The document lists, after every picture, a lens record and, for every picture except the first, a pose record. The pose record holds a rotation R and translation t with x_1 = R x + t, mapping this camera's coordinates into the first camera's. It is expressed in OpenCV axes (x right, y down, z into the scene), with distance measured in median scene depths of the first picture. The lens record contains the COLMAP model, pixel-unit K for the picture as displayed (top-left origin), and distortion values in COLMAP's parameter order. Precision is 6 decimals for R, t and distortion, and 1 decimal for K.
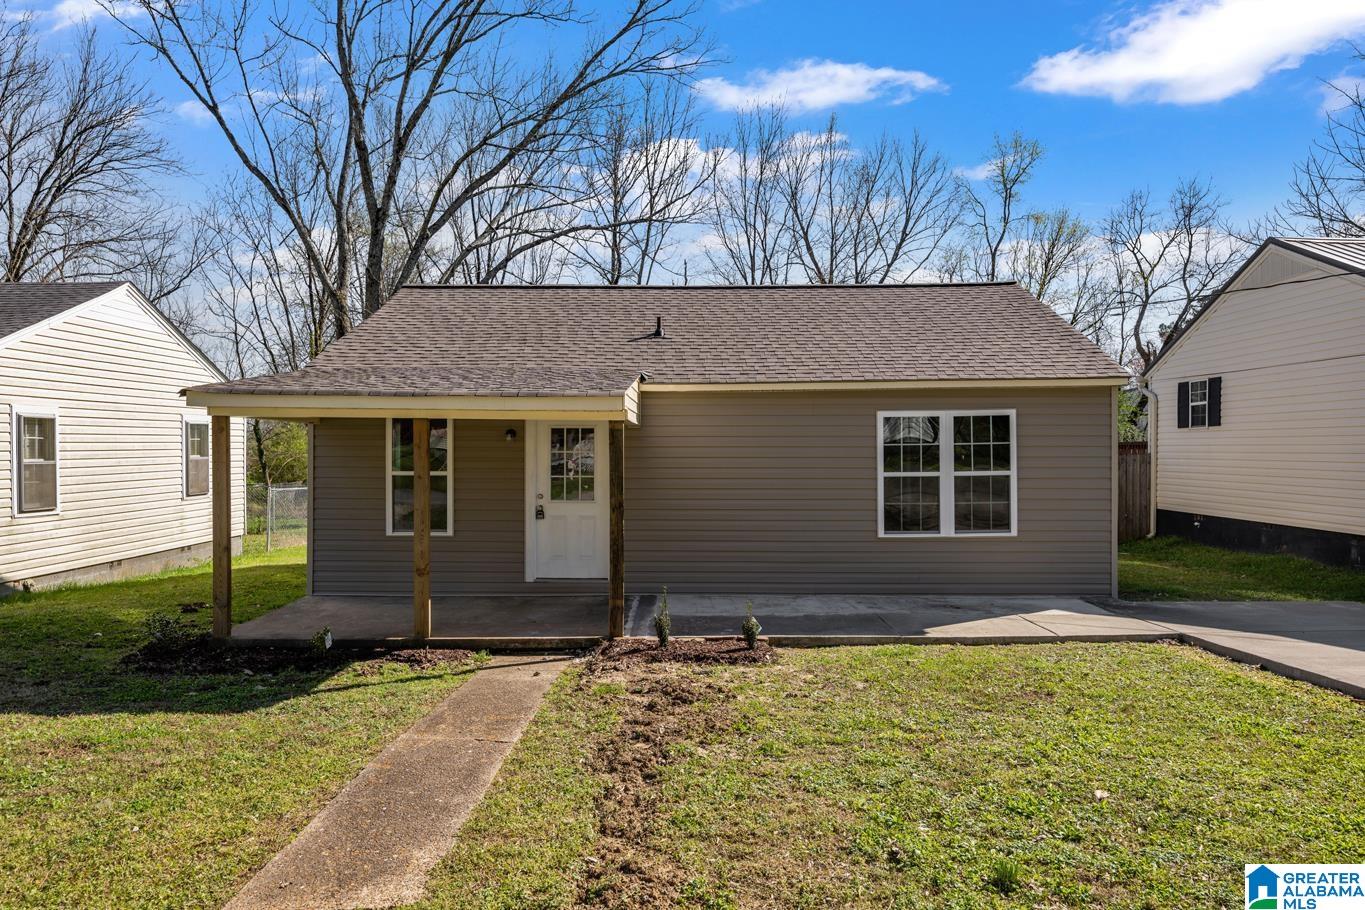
lens RADIAL K [[922.2, 0, 682.2], [0, 922.2, 454.4], [0, 0, 1]] dist [0.005050, 0.000265]
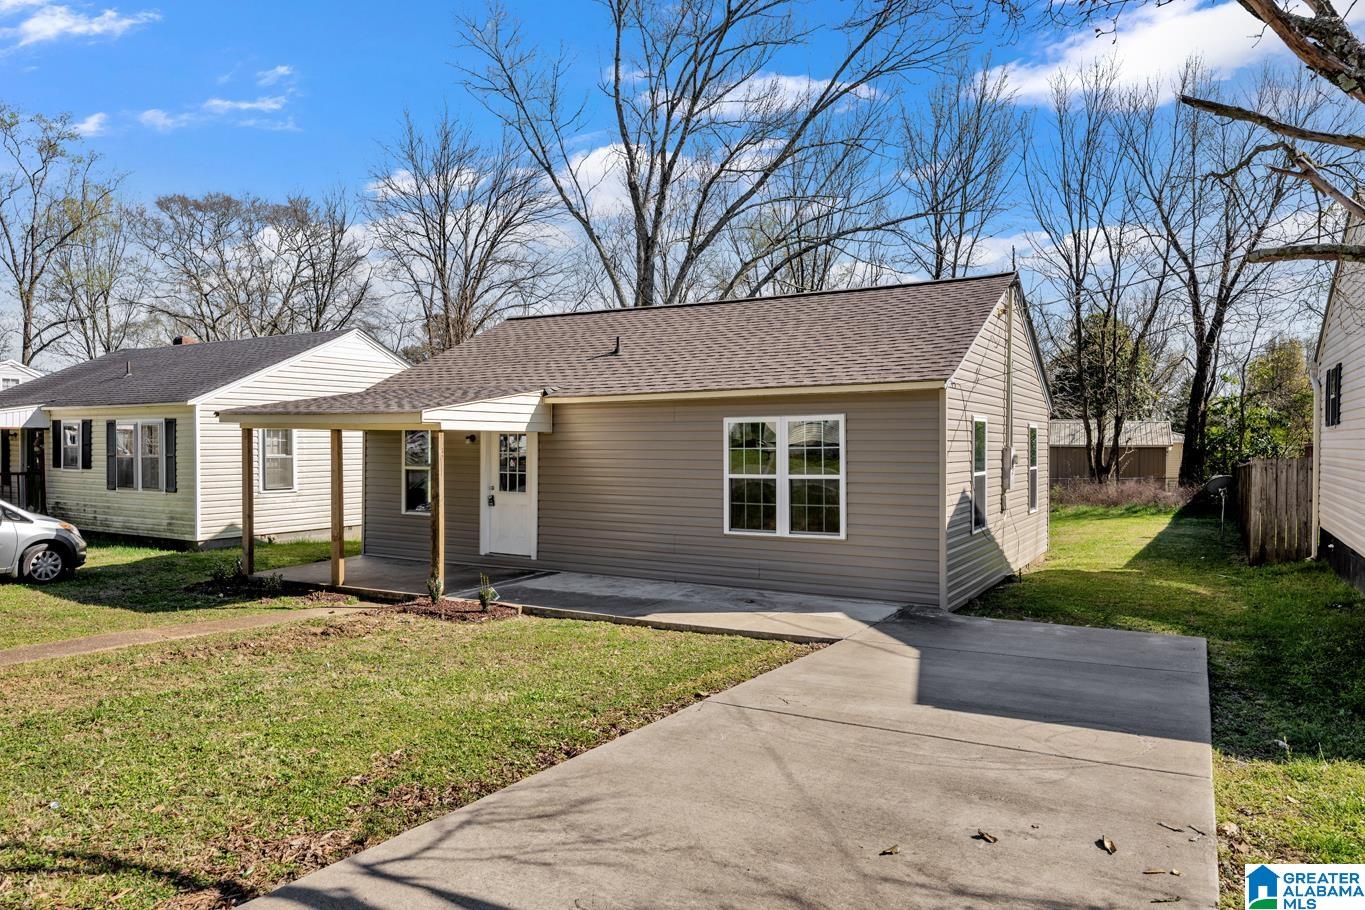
lens RADIAL K [[922.2, 0, 672.6], [0, 922.2, 455.2], [0, 0, 1]] dist [0.005050, 0.000265]
pose [[0.870867, 0.009021, -0.491436, 1.058908], [-0.005678, 0.999949, 0.008293, -0.017212], [0.491486, -0.004432, 0.870874, 0.033134]]
